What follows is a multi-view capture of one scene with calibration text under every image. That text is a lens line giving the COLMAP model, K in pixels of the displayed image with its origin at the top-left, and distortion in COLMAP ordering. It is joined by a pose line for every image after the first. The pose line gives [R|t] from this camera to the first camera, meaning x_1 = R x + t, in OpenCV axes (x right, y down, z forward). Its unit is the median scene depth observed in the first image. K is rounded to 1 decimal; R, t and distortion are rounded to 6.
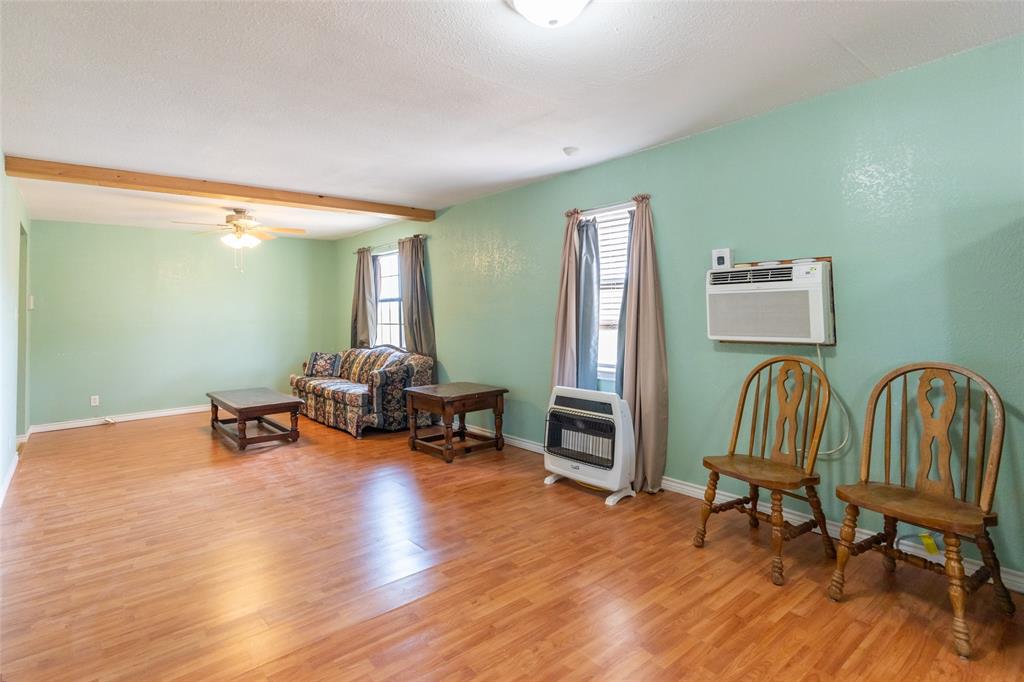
lens RADIAL K [[533.1, 0, 544.2], [0, 533.1, 318.7], [0, 0, 1]] dist [0.001334, 0.000469]
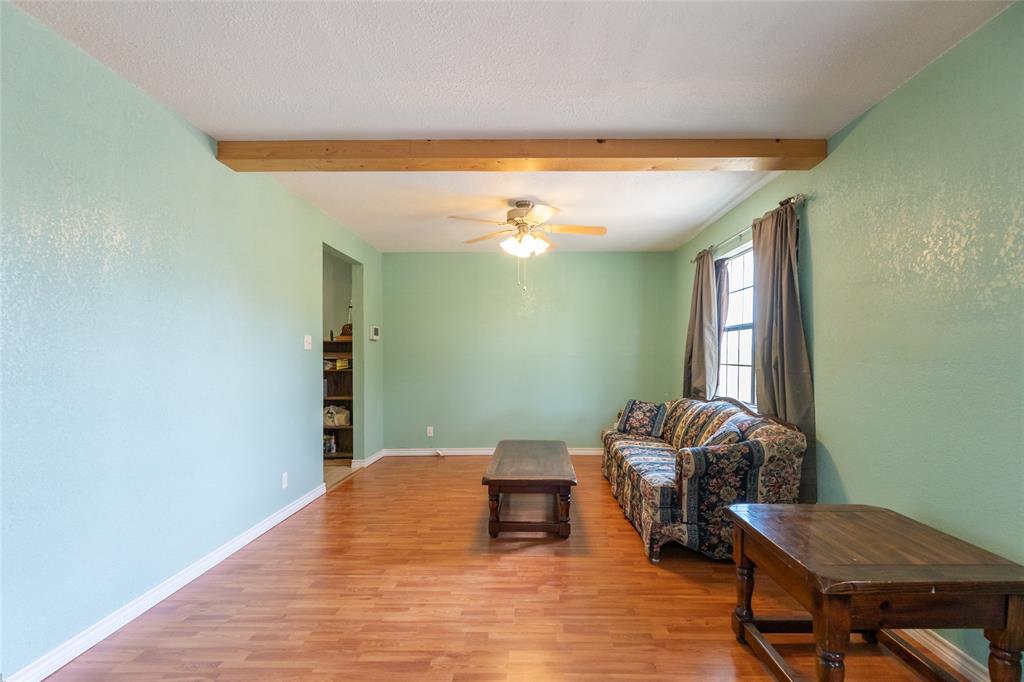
lens RADIAL K [[517.2, 0, 514.9], [0, 517.2, 377.3], [0, 0, 1]] dist [0.002510, -0.000025]
pose [[0.734097, 0.050371, -0.677174, -0.078565], [-0.024463, 0.998559, 0.047757, 0.002011], [0.678604, -0.018493, 0.734272, 0.434816]]
